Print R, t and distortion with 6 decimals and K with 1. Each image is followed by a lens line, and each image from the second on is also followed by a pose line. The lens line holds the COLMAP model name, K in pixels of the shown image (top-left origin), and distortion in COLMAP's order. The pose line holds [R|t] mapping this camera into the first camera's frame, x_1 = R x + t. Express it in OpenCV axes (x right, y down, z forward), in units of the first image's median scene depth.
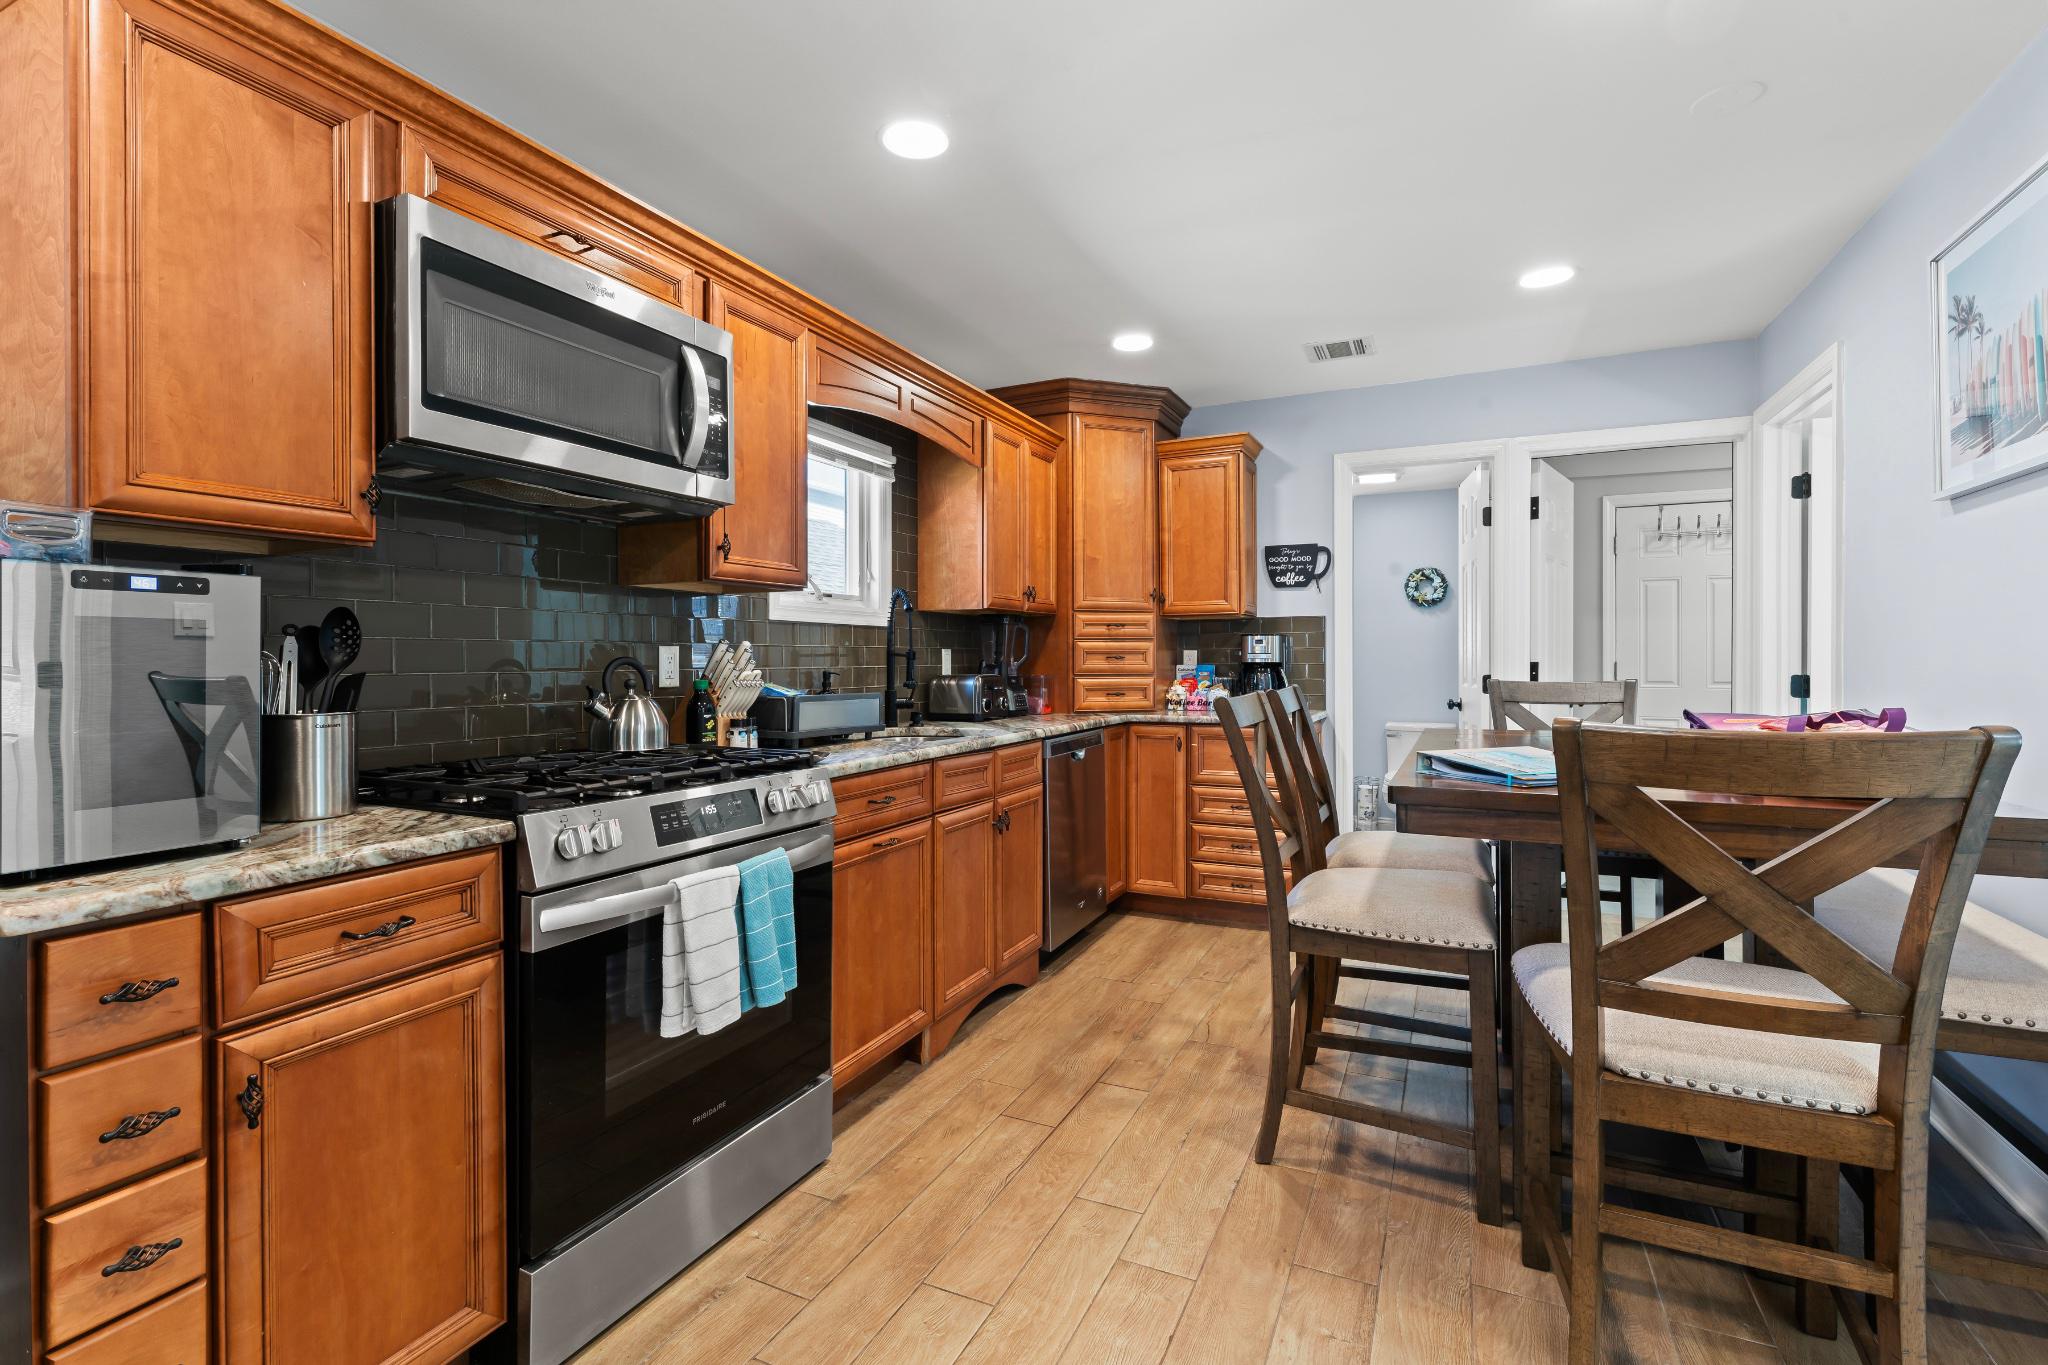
lens RADIAL K [[929.3, 0, 1027.6], [0, 929.3, 665.5], [0, 0, 1]] dist [-0.004835, -0.000717]
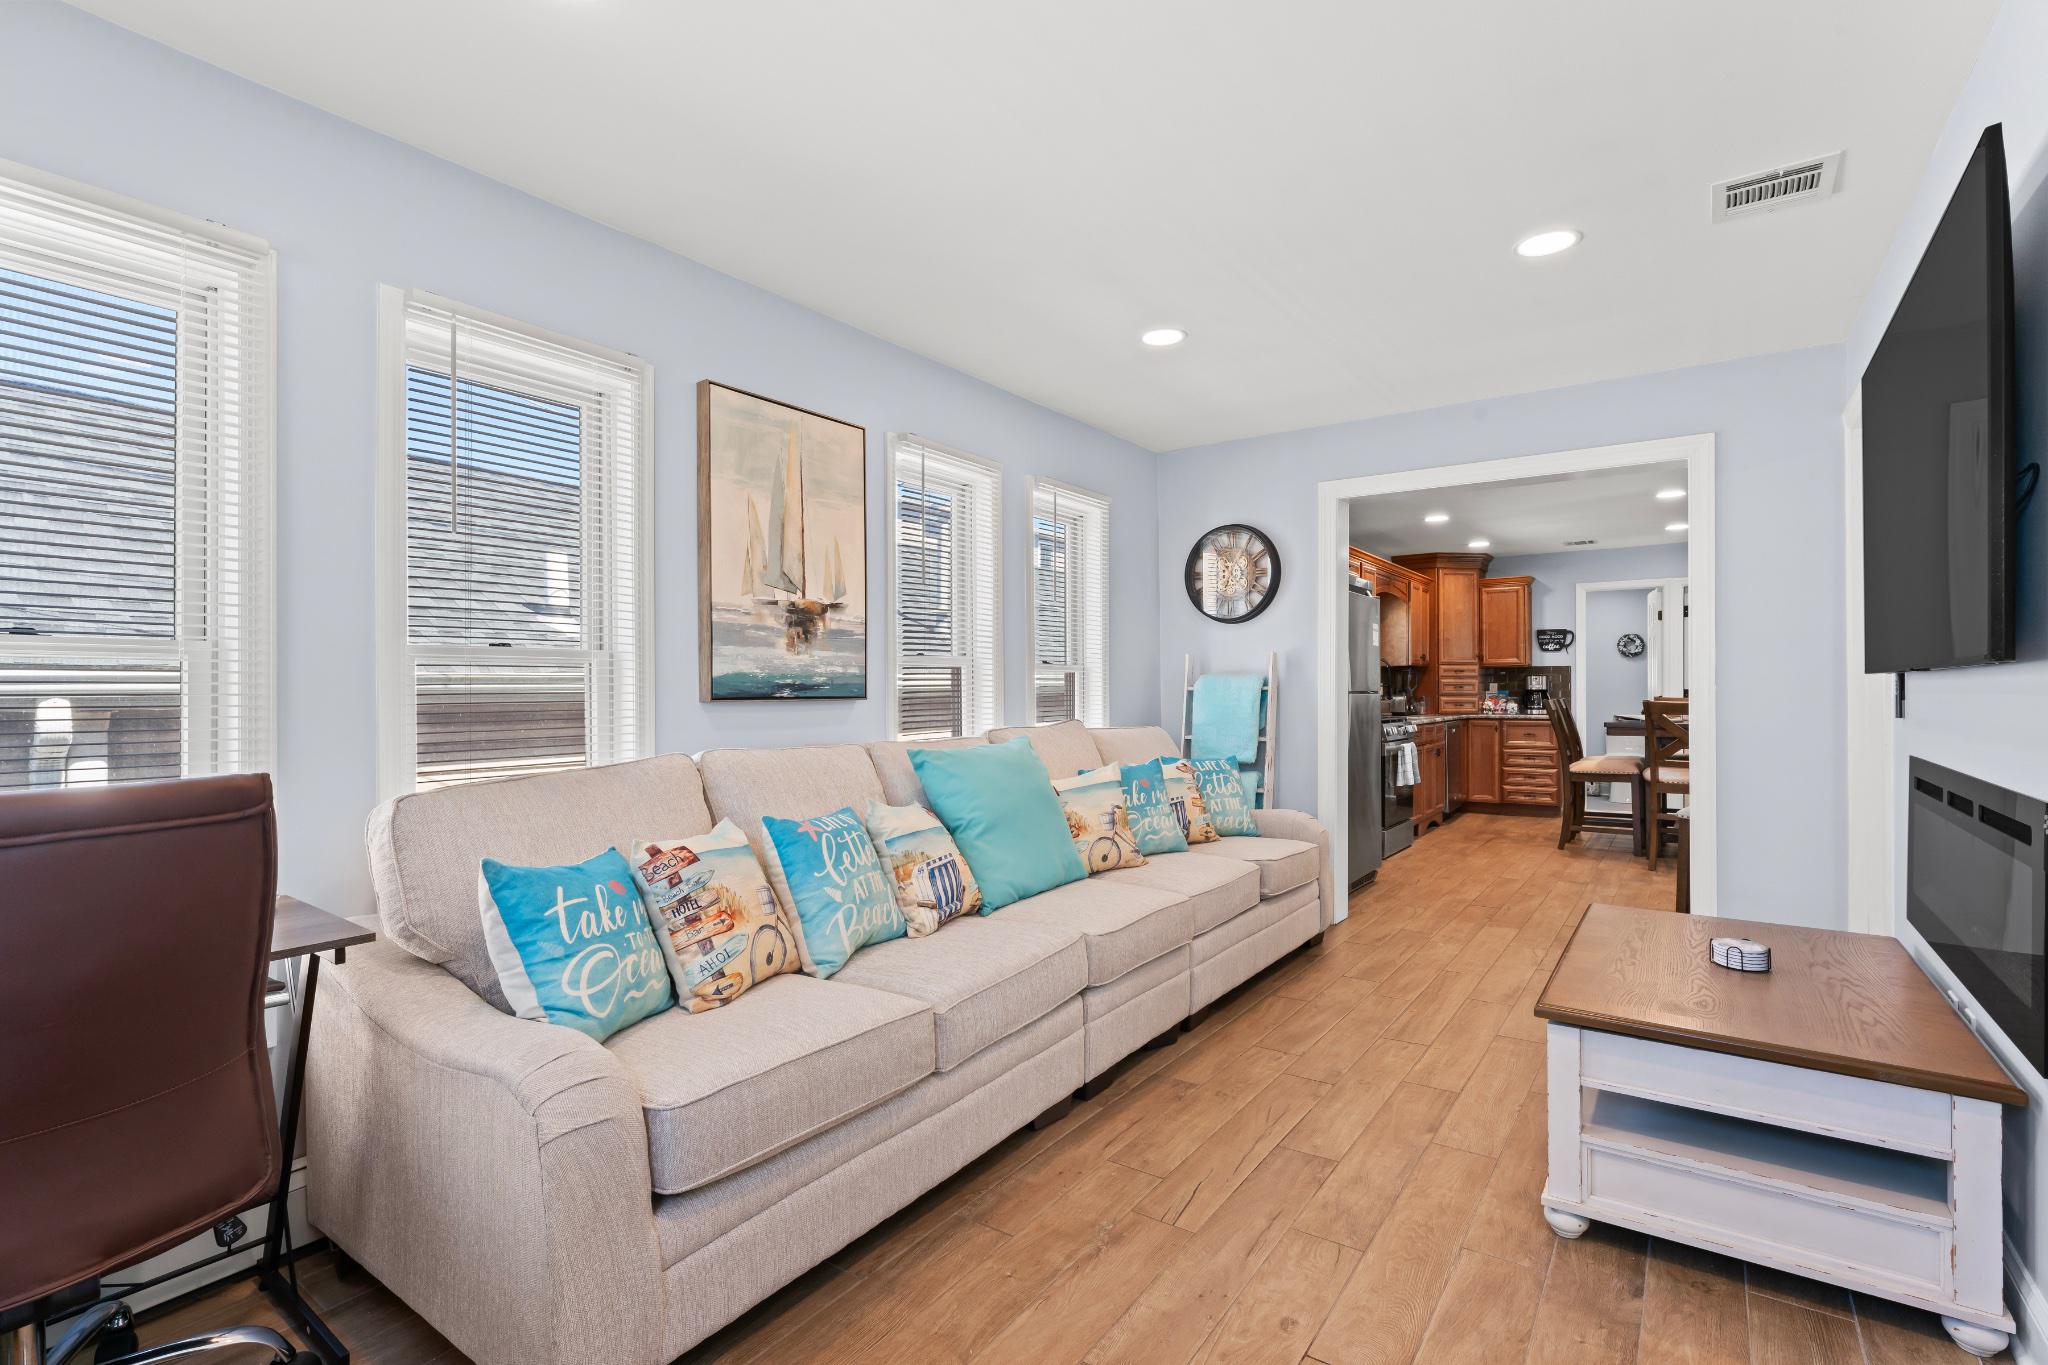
lens RADIAL K [[929.3, 0, 1034.3], [0, 929.3, 688.1], [0, 0, 1]] dist [-0.004835, -0.000717]
pose [[0.982689, -0.001008, -0.185263, -0.780340], [-0.000388, 0.999972, -0.007495, 0.016752], [0.185265, 0.007437, 0.982660, -2.060355]]
